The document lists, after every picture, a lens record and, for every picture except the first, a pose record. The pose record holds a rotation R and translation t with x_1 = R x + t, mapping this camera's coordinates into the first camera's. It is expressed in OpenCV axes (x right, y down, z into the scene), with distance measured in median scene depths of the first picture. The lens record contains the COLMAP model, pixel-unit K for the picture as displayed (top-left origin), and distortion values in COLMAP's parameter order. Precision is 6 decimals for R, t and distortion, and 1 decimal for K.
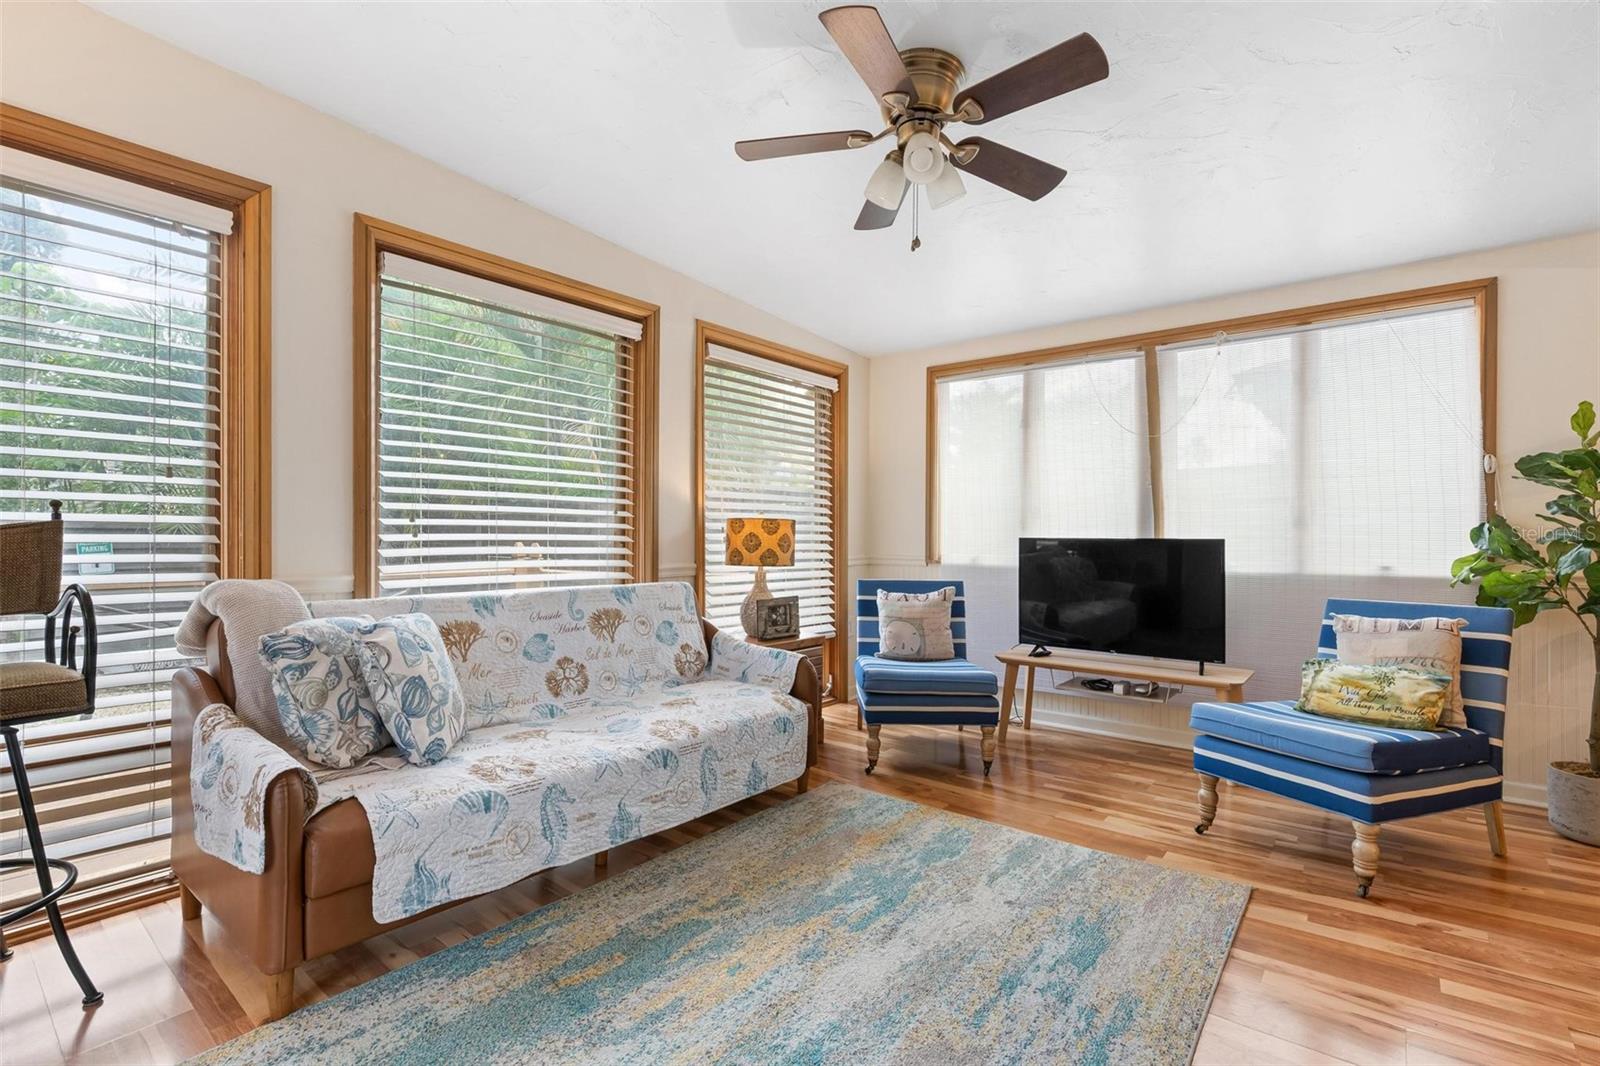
lens RADIAL K [[713.9, 0, 794.7], [0, 713.9, 531.8], [0, 0, 1]] dist [0.014006, -0.000385]
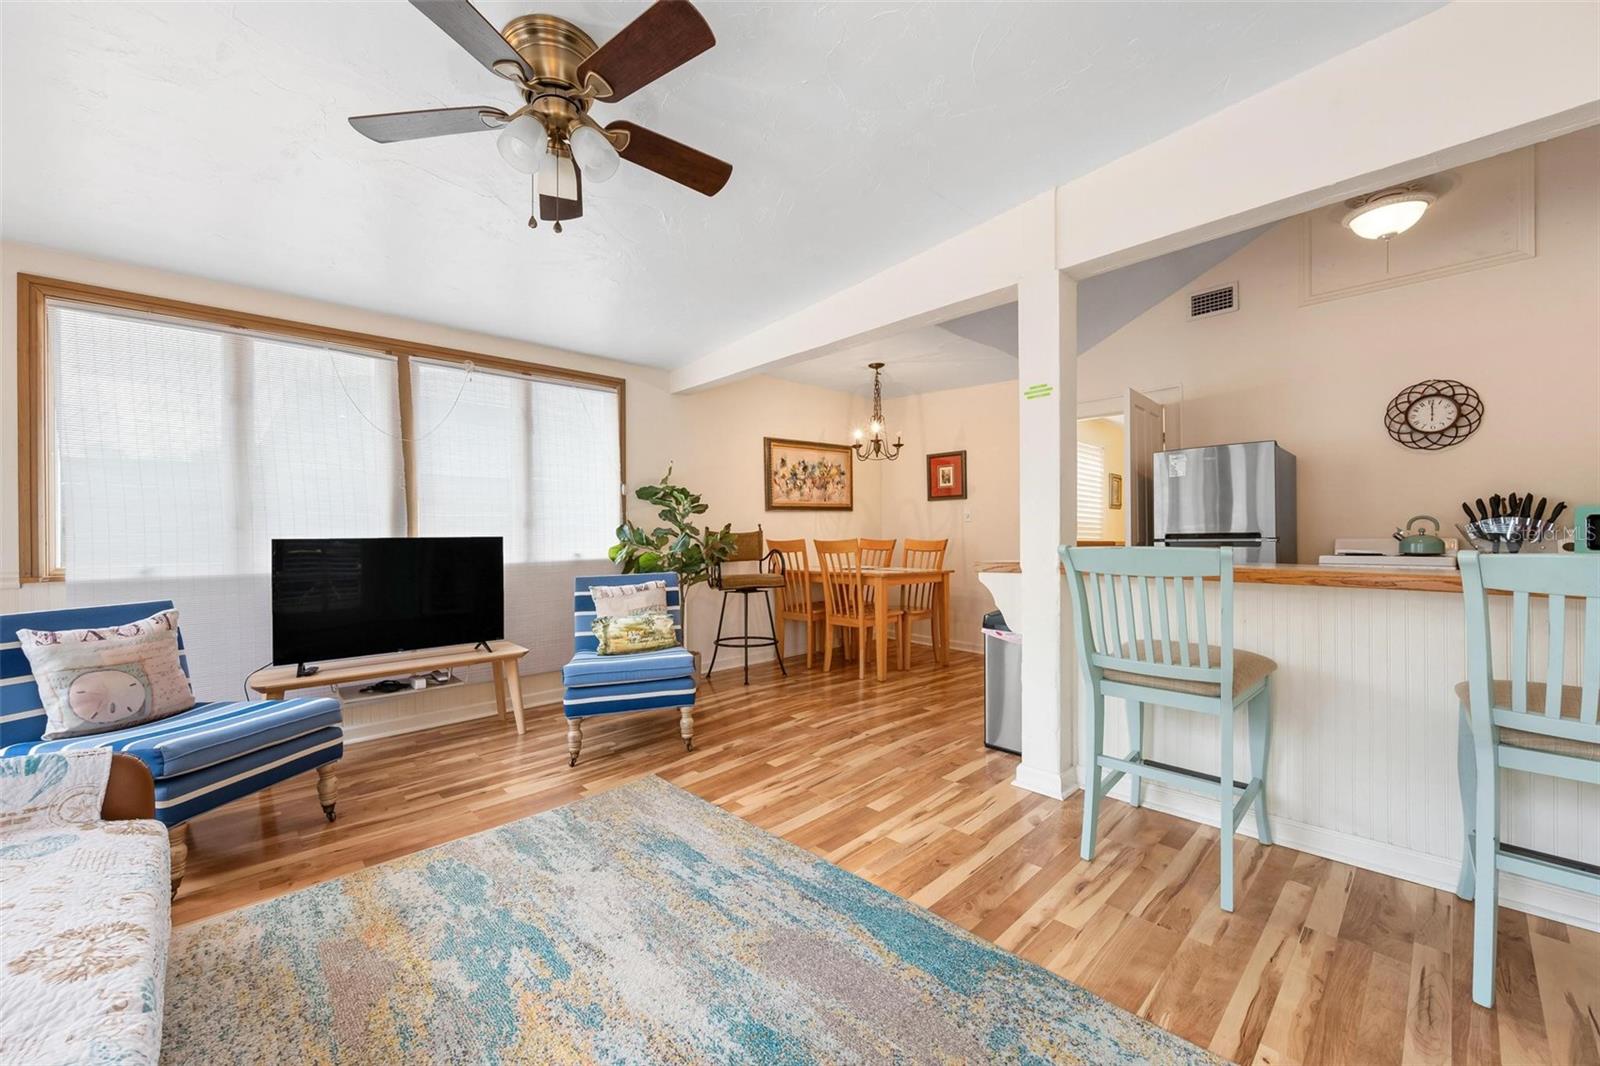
lens RADIAL K [[621.8, 0, 797.6], [0, 621.8, 532.4], [0, 0, 1]] dist [0.007761, 0.000197]
pose [[0.152018, -0.005479, 0.988363, -0.412571], [0.006025, 0.999971, 0.004616, 0.001030], [-0.988359, 0.005253, 0.152047, 0.382548]]
